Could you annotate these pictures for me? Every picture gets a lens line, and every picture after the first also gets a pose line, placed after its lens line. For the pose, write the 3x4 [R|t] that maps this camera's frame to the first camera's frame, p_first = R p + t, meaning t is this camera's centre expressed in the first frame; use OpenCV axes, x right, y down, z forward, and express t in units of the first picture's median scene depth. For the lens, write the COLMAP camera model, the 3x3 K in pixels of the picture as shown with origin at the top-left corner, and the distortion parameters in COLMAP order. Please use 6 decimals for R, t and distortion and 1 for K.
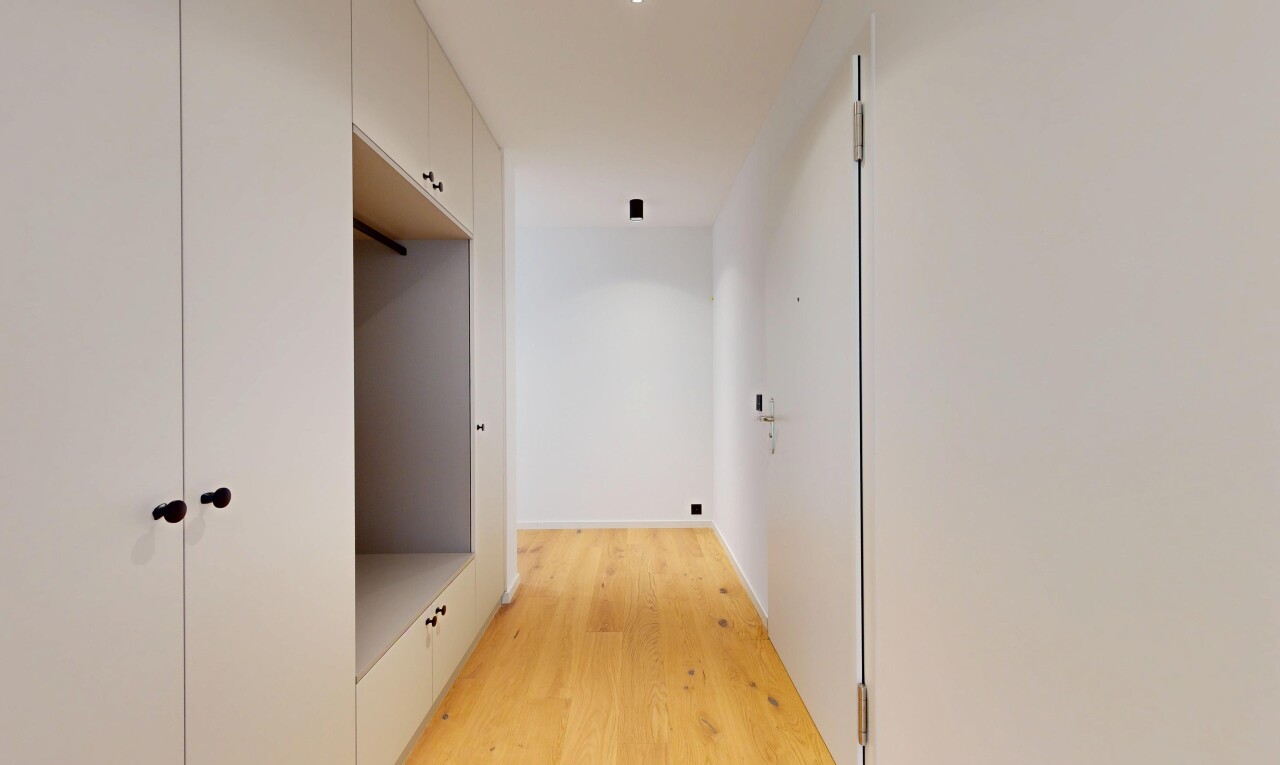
lens RADIAL K [[500.1, 0, 638.2], [0, 500.1, 385.6], [0, 0, 1]] dist [-0.000701, -0.000138]
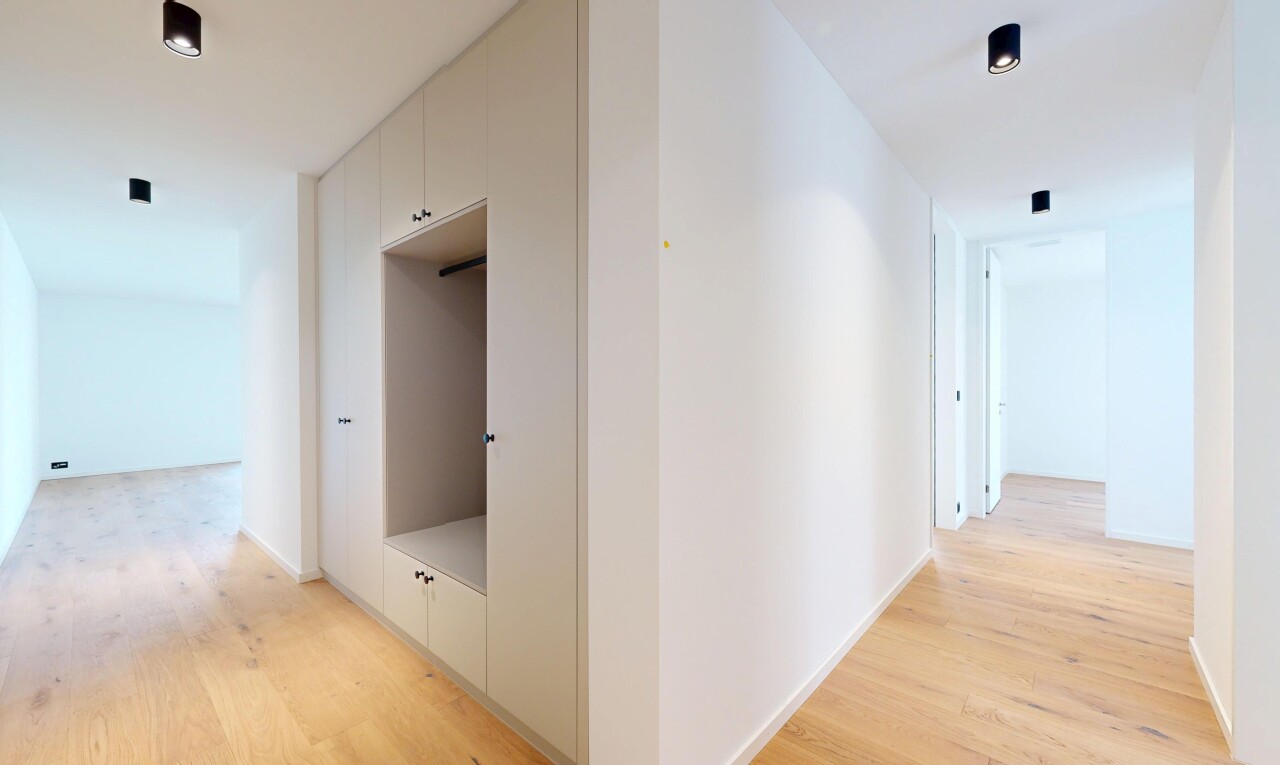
lens RADIAL K [[500.1, 0, 638.2], [0, 500.1, 385.6], [0, 0, 1]] dist [-0.000701, -0.000138]
pose [[-0.675320, 0.009972, -0.737457, 0.122421], [0.004309, 0.999945, 0.009576, -0.005964], [0.737512, 0.003289, -0.675326, 2.063926]]
